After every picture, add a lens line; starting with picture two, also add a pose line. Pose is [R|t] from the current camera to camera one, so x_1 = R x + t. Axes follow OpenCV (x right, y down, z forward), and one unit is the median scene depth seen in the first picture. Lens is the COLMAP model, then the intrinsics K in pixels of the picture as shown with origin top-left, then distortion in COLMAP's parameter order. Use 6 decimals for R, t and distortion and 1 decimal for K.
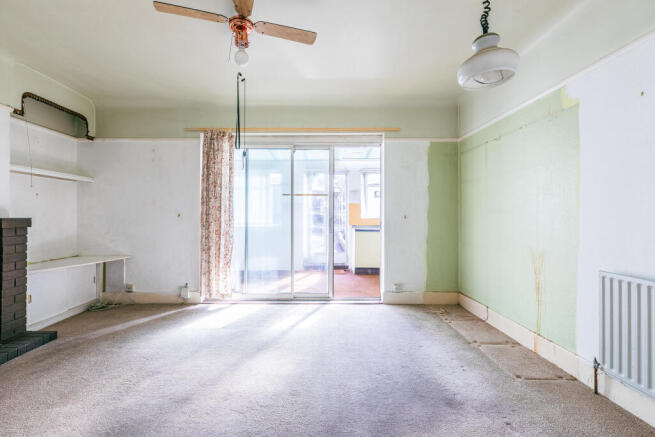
lens RADIAL K [[293.0, 0, 325.4], [0, 293.0, 215.2], [0, 0, 1]] dist [0.003283, -0.000134]
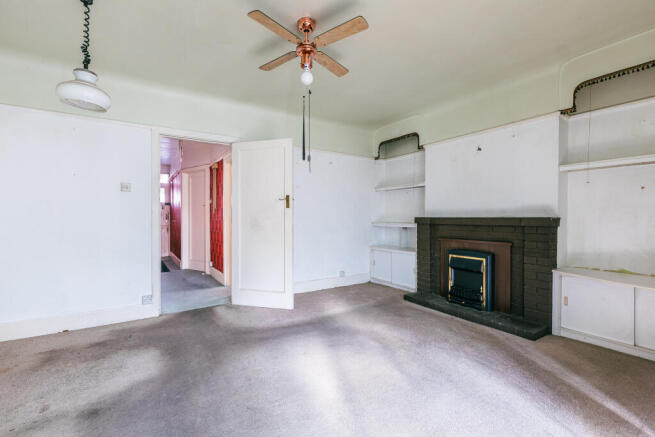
lens RADIAL K [[293.0, 0, 321.2], [0, 293.0, 219.2], [0, 0, 1]] dist [0.003283, -0.000134]
pose [[-0.856183, 0.003429, -0.516661, 0.174734], [-0.000899, 0.999967, 0.008127, 0.007209], [0.516672, 0.007423, -0.856151, 1.345547]]
